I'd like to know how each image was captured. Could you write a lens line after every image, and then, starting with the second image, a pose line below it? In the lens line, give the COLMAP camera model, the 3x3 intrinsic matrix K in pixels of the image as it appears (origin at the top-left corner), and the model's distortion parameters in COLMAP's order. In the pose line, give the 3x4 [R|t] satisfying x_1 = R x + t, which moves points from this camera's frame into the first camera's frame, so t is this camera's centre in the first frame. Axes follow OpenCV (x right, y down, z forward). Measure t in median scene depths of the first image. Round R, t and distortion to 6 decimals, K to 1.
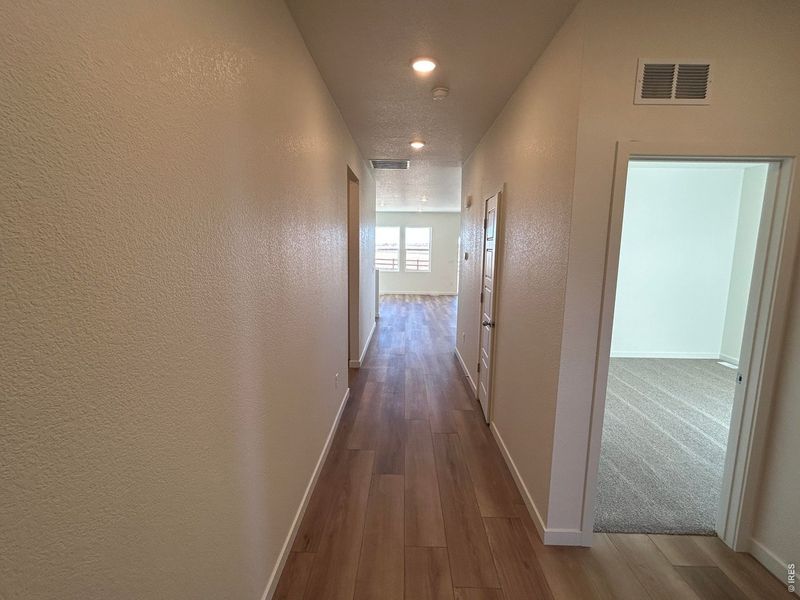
lens RADIAL K [[380.2, 0, 400.0], [0, 380.2, 300.0], [0, 0, 1]] dist [-0.002539, -0.000653]
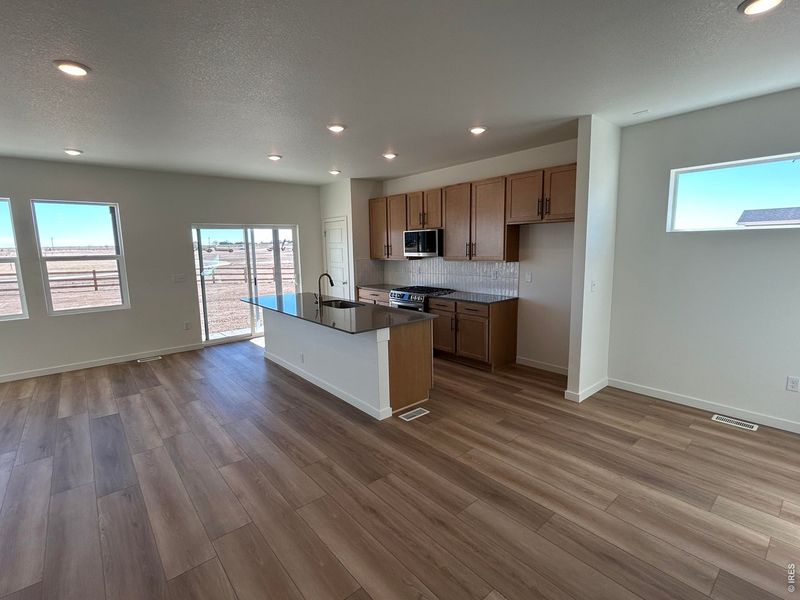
lens RADIAL K [[380.2, 0, 400.0], [0, 380.2, 300.0], [0, 0, 1]] dist [-0.002539, -0.000653]
pose [[0.748942, -0.124730, 0.650791, 0.032657], [0.123361, 0.991200, 0.048007, -0.069472], [-0.651052, 0.044328, 0.757738, 0.502628]]
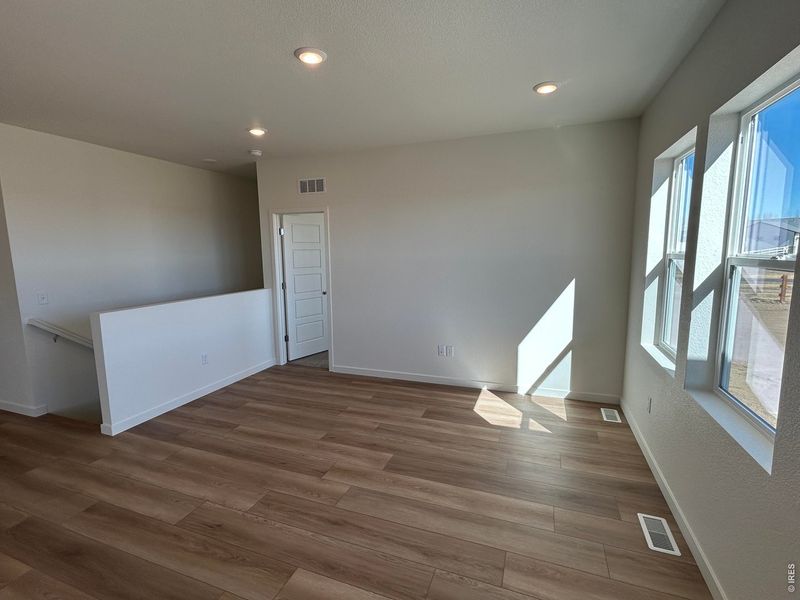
lens RADIAL K [[380.2, 0, 400.0], [0, 380.2, 300.0], [0, 0, 1]] dist [-0.002539, -0.000653]
pose [[-0.334635, 0.115192, -0.935281, 0.147853], [-0.124385, 0.978417, 0.165009, -0.144311], [0.934103, 0.171553, -0.313085, 1.047565]]
